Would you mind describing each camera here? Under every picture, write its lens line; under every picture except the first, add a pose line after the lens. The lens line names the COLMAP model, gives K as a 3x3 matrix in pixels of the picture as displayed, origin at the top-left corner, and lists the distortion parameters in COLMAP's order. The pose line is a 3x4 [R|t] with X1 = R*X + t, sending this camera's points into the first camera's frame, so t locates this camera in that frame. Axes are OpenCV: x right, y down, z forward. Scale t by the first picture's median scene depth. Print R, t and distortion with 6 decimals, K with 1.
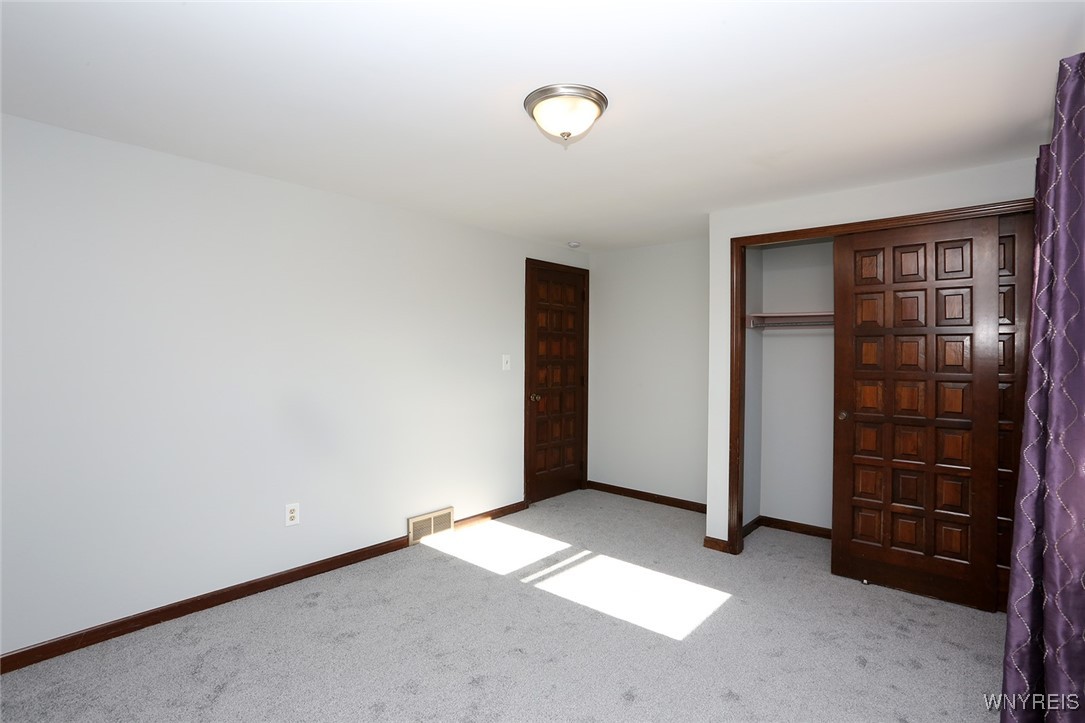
lens RADIAL K [[535.6, 0, 542.6], [0, 535.6, 350.4], [0, 0, 1]] dist [0.000821, 0.000305]
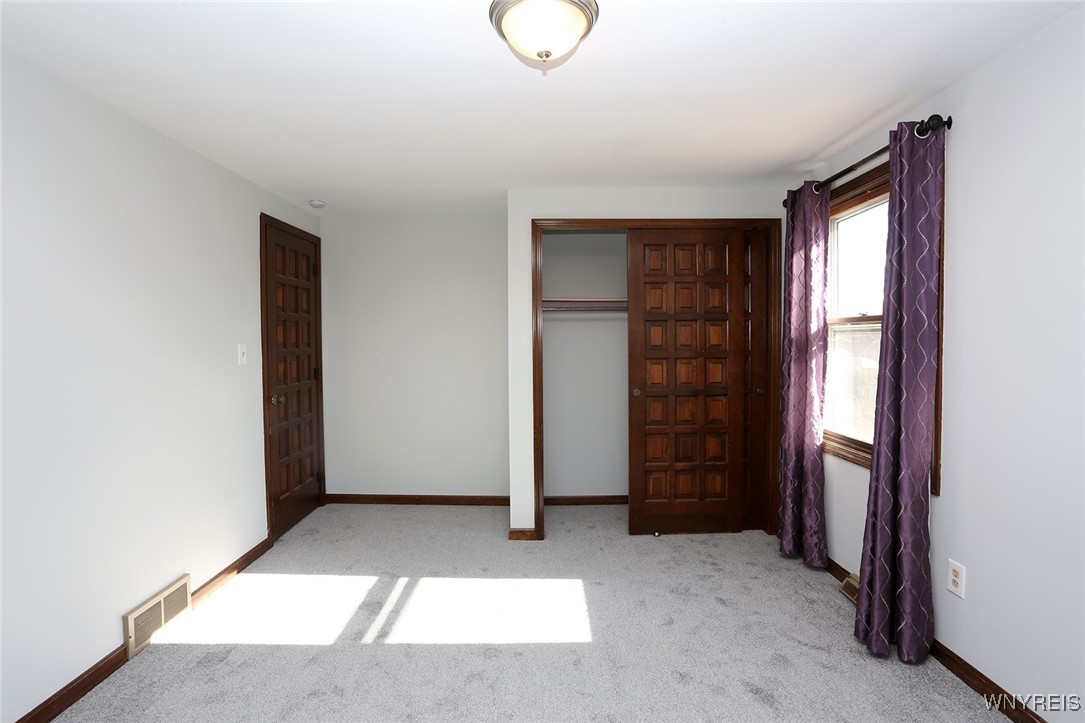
lens RADIAL K [[544.8, 0, 539.3], [0, 544.8, 351.9], [0, 0, 1]] dist [-0.078526, 0.085130]
pose [[0.770893, -0.028381, 0.636332, -0.300266], [0.010134, 0.999427, 0.032299, -0.000287], [-0.636884, -0.018450, 0.770739, 0.257168]]
